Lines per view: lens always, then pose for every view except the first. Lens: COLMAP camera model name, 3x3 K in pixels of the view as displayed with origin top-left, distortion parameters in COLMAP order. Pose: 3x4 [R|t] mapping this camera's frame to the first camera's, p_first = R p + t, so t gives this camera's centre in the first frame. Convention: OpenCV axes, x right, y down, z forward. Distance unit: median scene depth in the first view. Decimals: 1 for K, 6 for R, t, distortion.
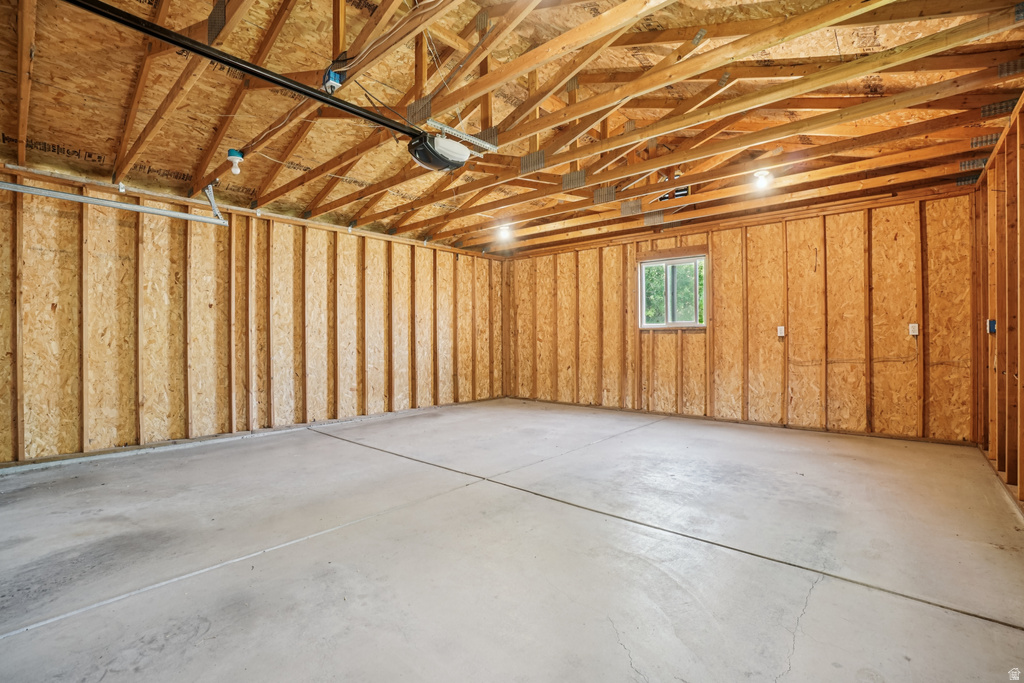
lens RADIAL K [[453.7, 0, 510.7], [0, 453.7, 342.7], [0, 0, 1]] dist [-0.013829, 0.000085]
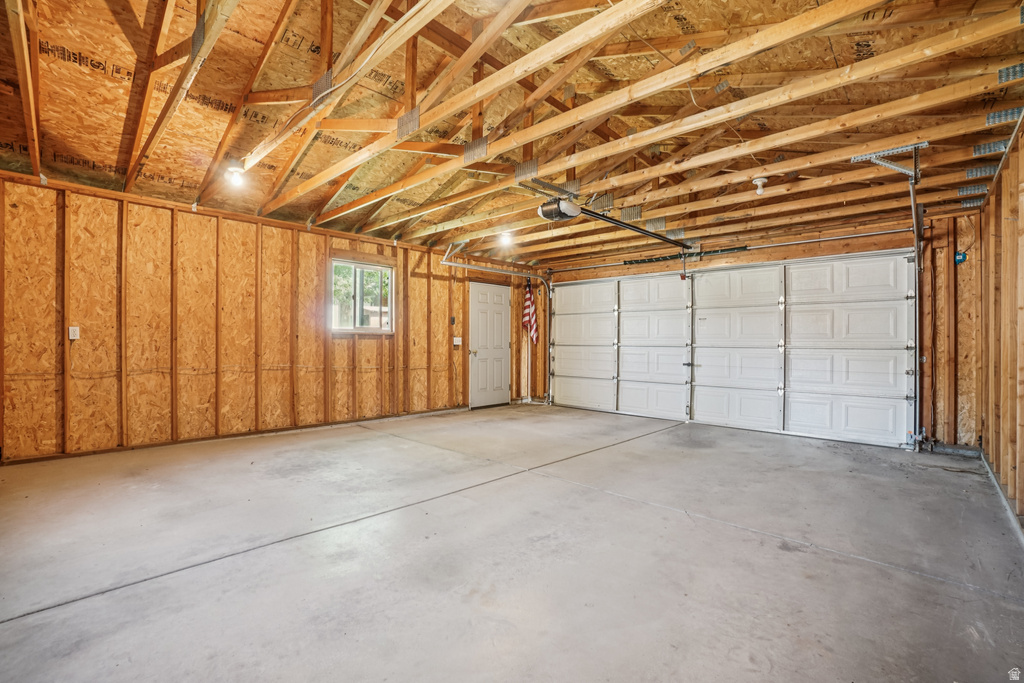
lens RADIAL K [[453.7, 0, 510.7], [0, 453.7, 342.7], [0, 0, 1]] dist [-0.013829, 0.000085]
pose [[-0.999497, 0.007252, 0.030873, -0.041780], [0.007523, 0.999934, 0.008677, -0.016200], [-0.030808, 0.008905, -0.999486, 2.038022]]
